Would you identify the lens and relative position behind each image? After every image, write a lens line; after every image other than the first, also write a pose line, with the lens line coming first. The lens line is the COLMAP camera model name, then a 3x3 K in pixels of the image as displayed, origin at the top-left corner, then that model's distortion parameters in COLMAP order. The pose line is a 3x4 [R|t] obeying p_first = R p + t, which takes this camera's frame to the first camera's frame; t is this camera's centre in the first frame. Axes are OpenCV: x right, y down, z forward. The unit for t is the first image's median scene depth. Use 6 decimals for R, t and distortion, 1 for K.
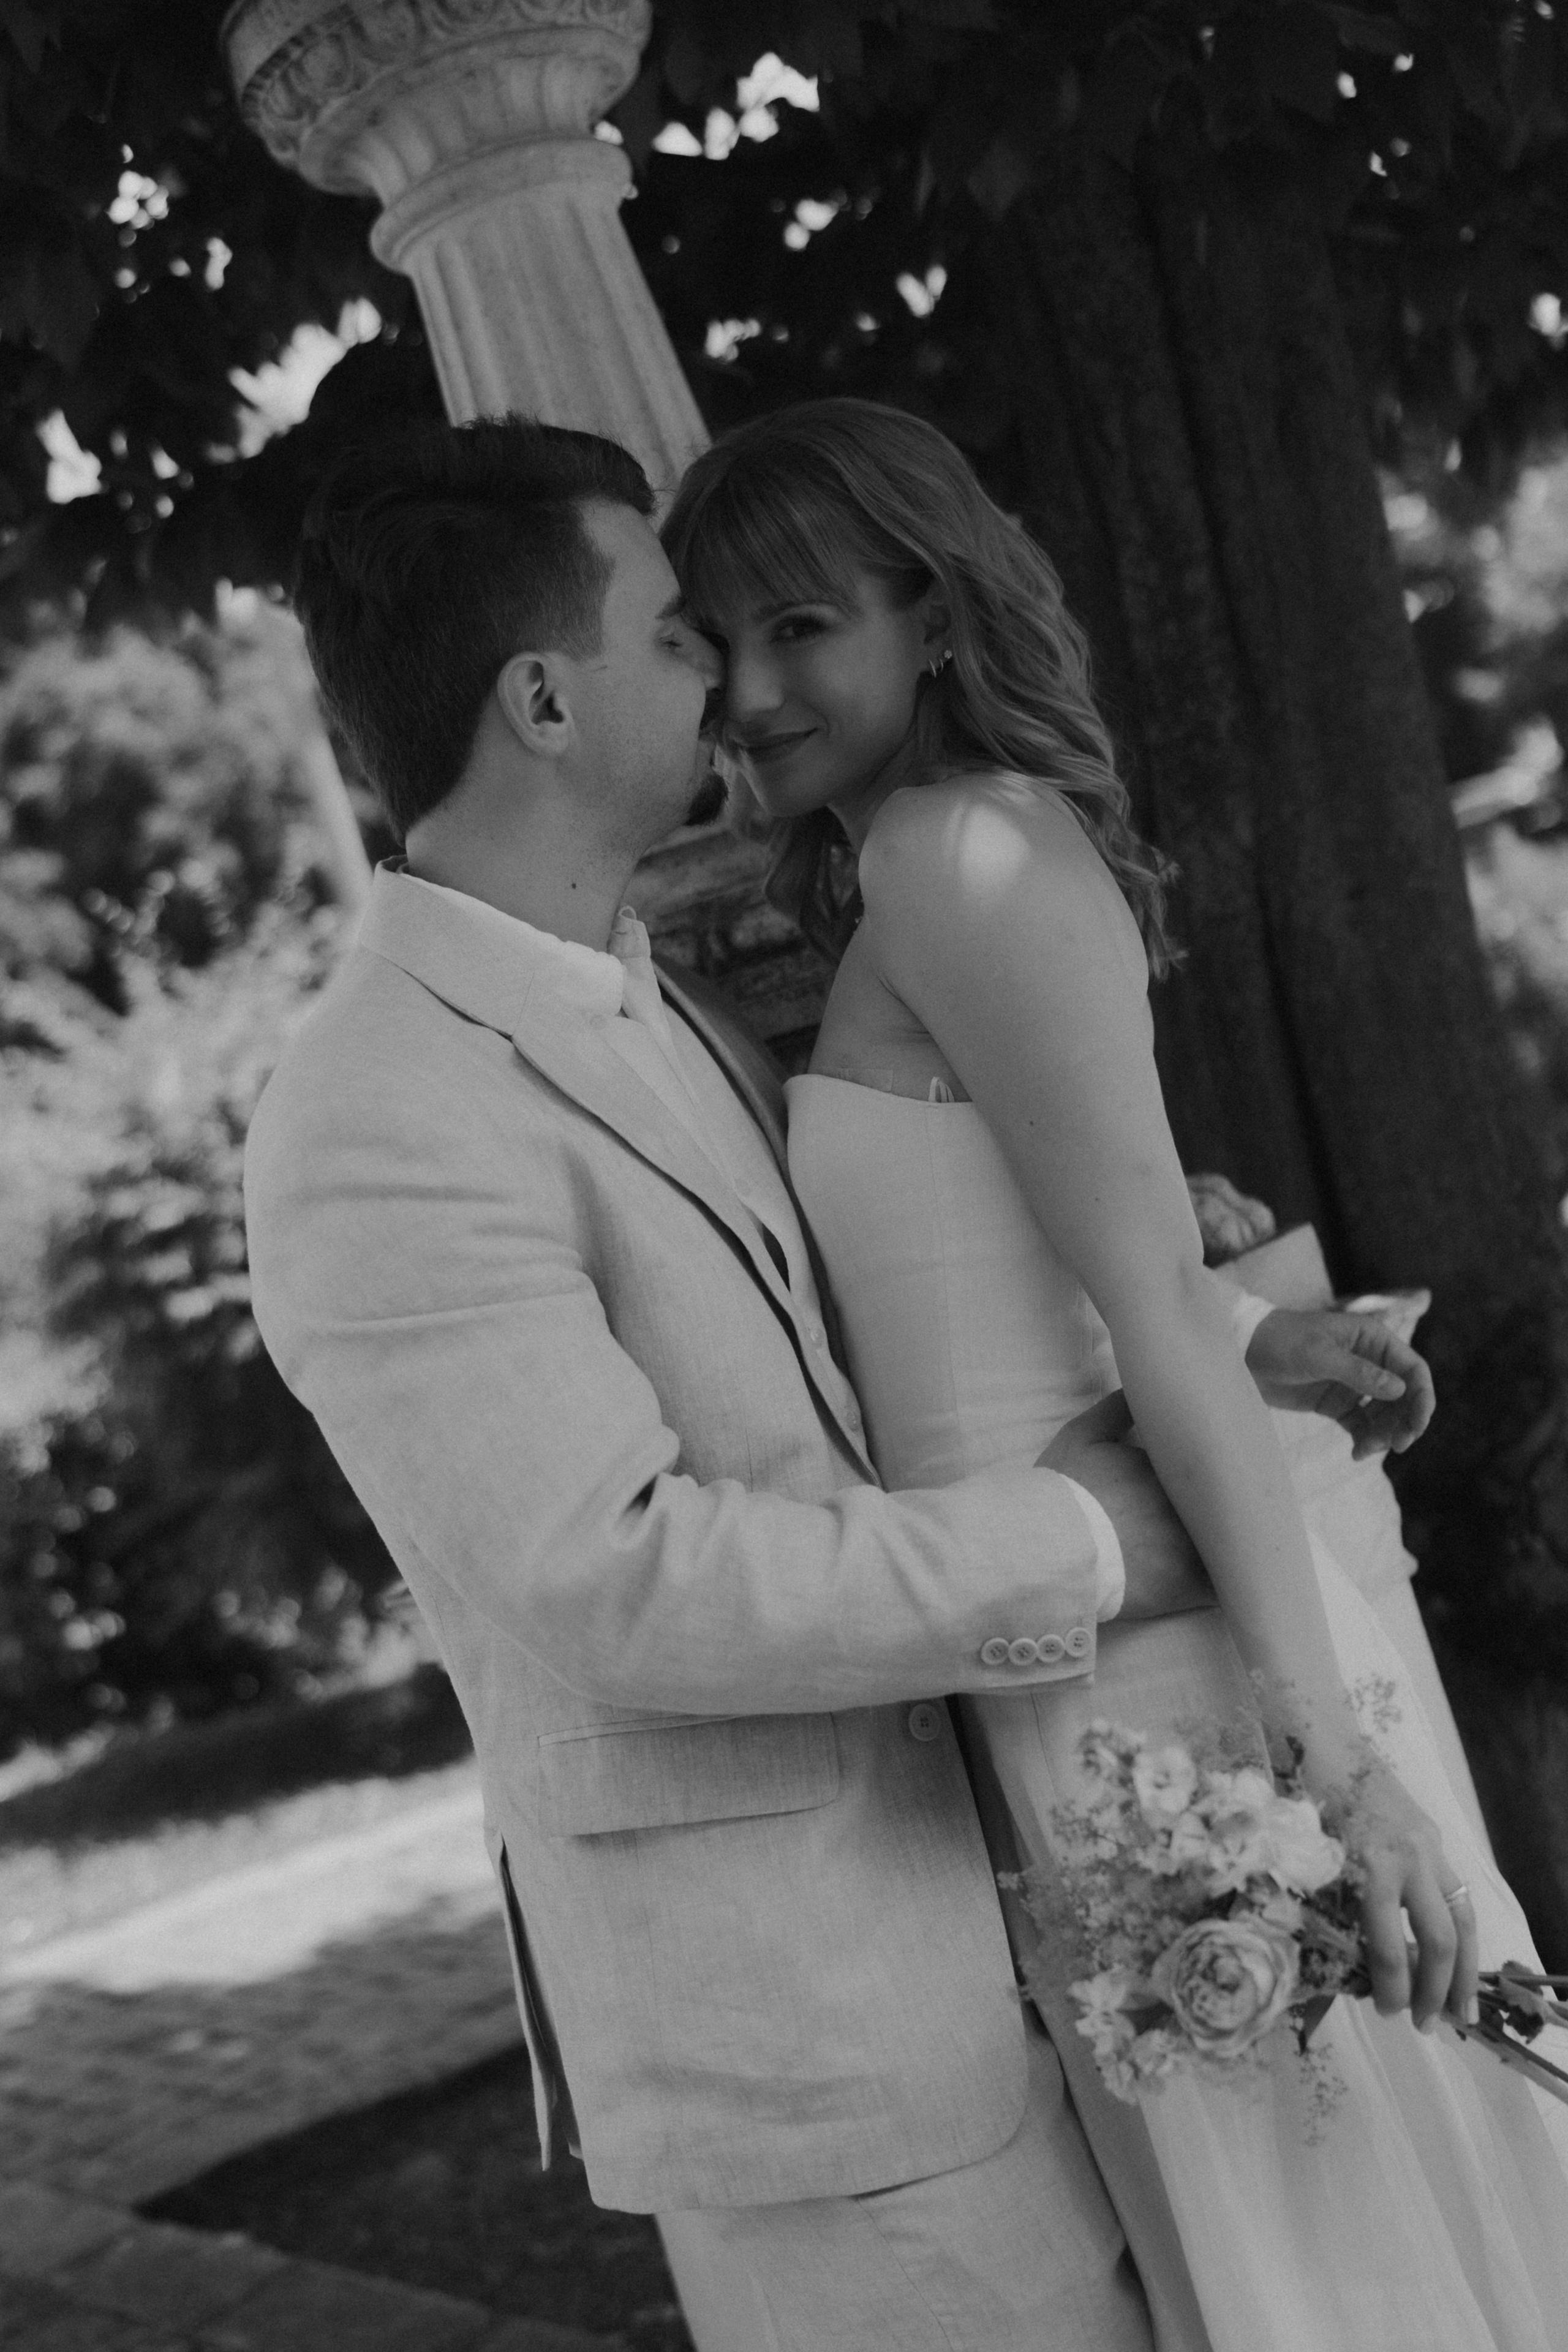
lens RADIAL K [[2853.2, 0, 784.0], [0, 2853.2, 1176.0], [0, 0, 1]] dist [0.006764, -0.050074]
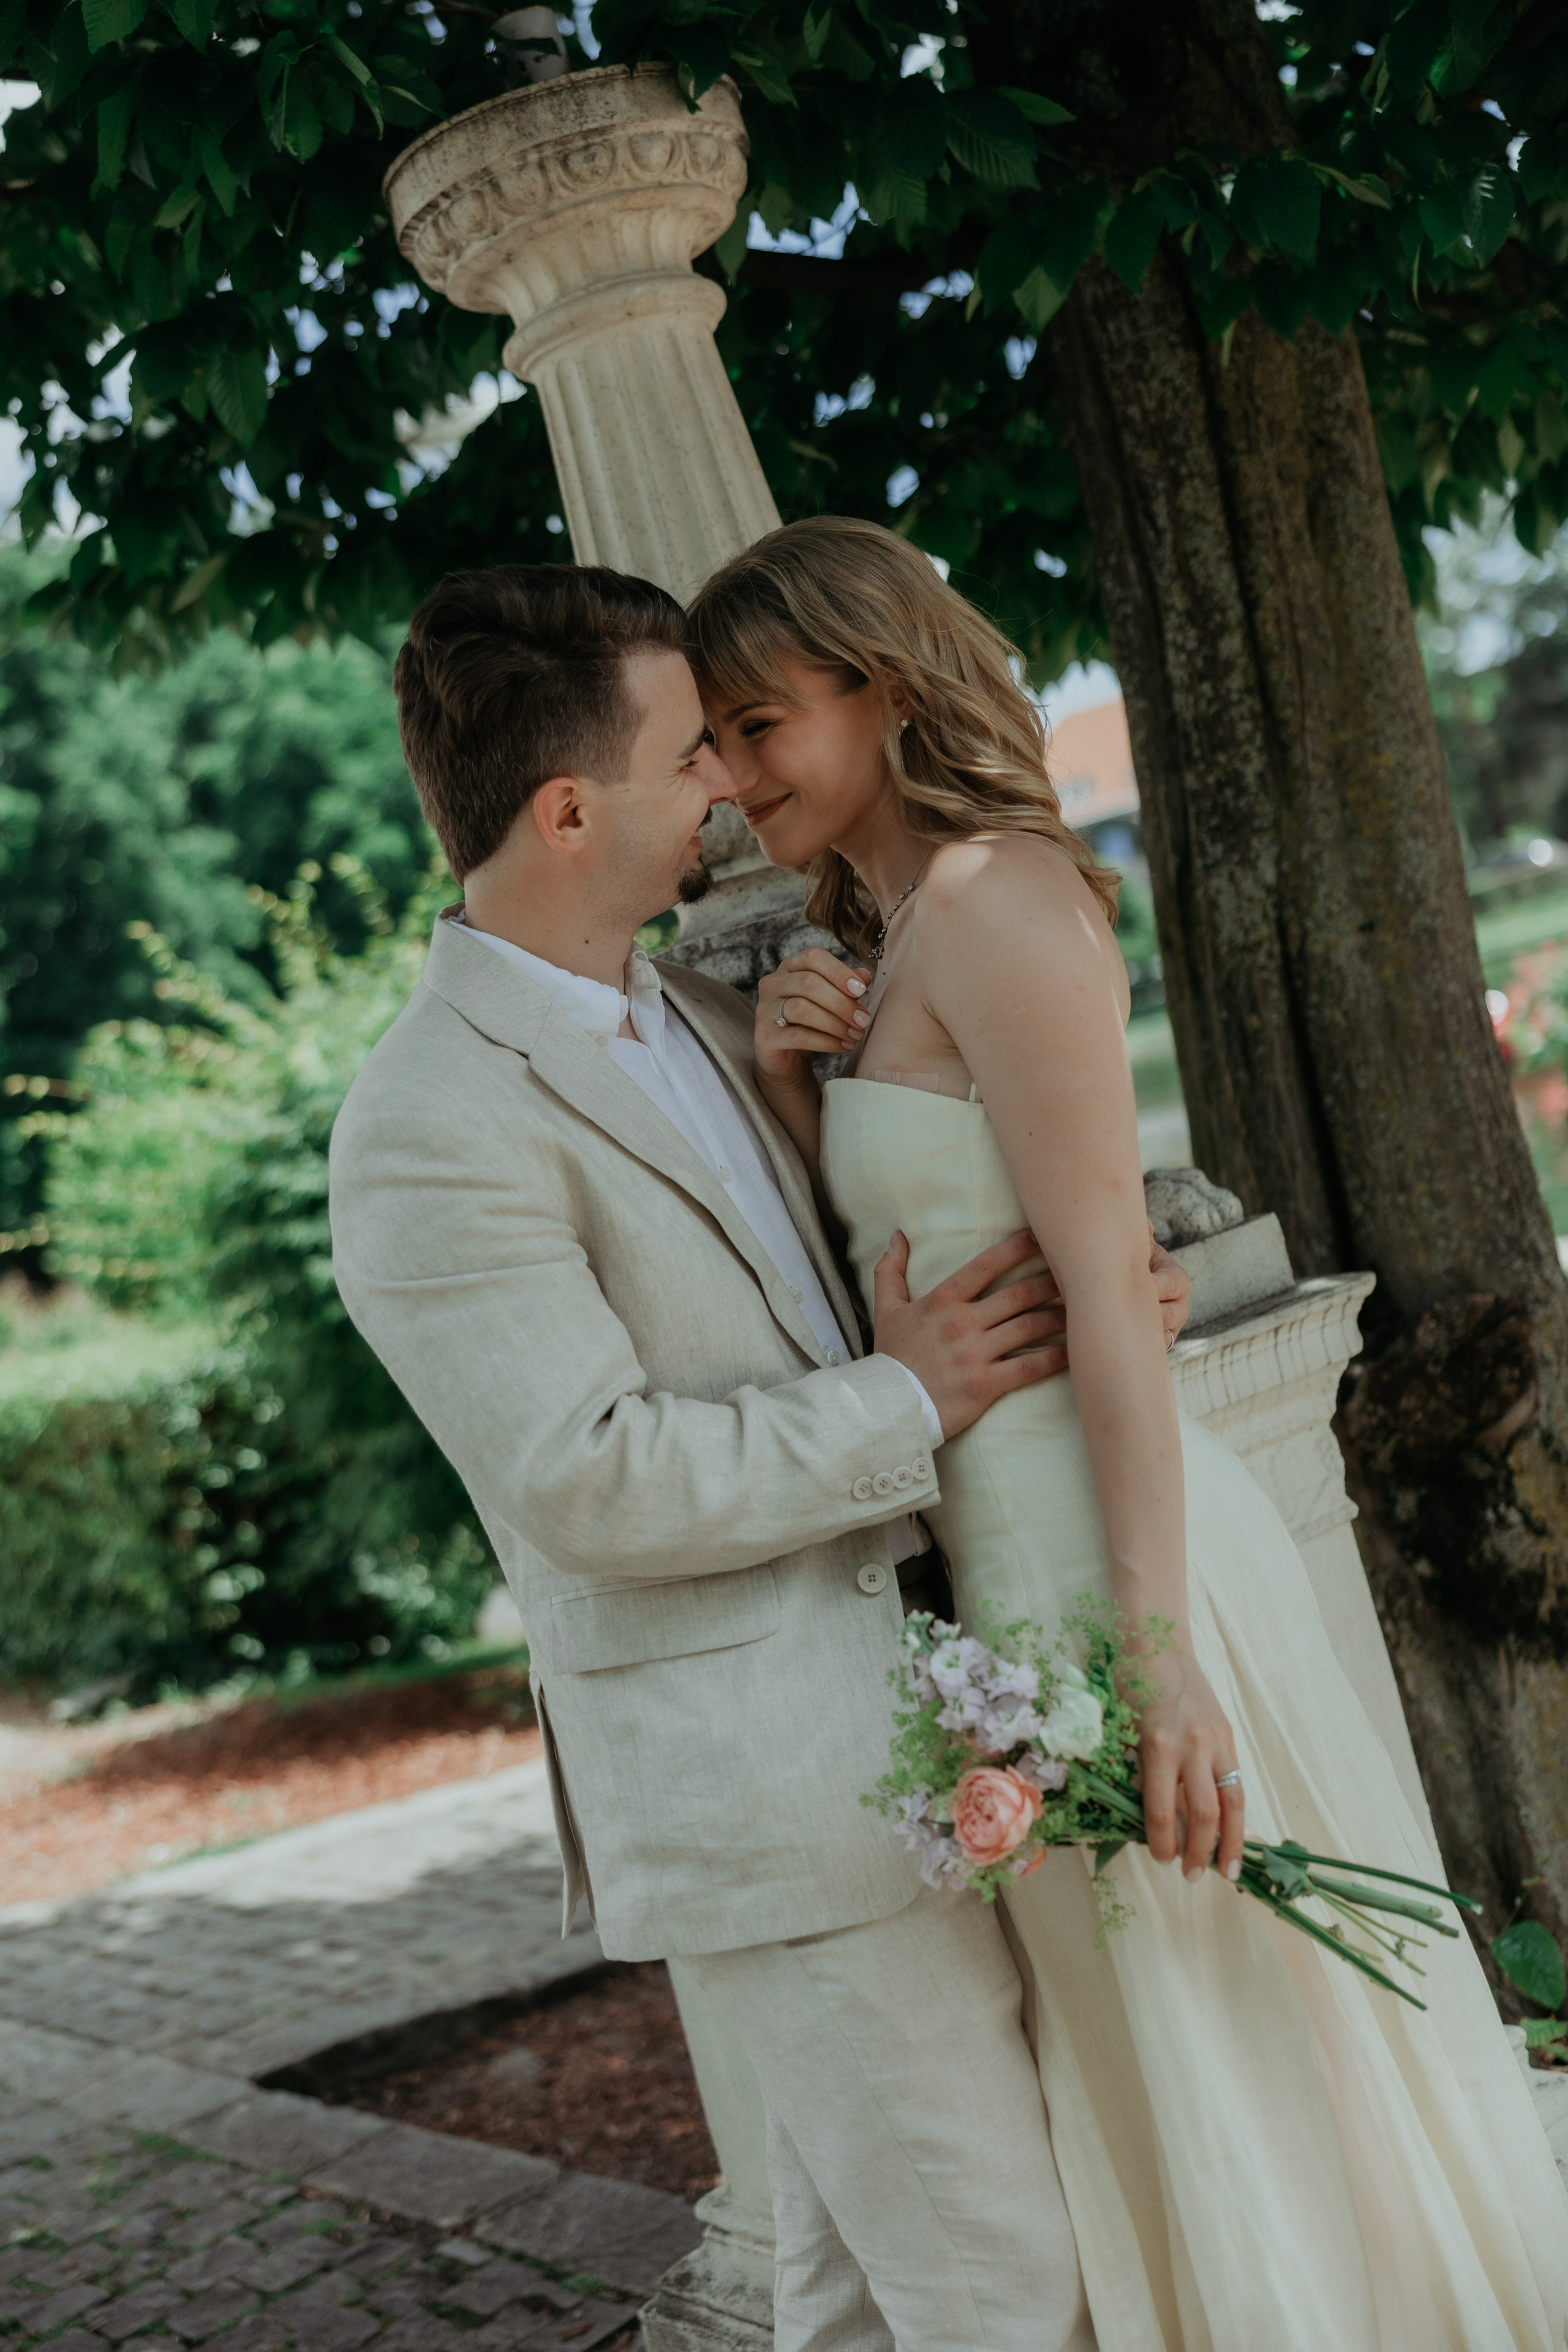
lens RADIAL K [[2971.3, 0, 784.0], [0, 2971.3, 1176.0], [0, 0, 1]] dist [-0.010556, 0.024530]
pose [[0.997522, 0.035304, -0.060863, 0.046543], [-0.035387, 0.999374, -0.000299, 0.007082], [0.060814, 0.002452, 0.998146, -0.178384]]
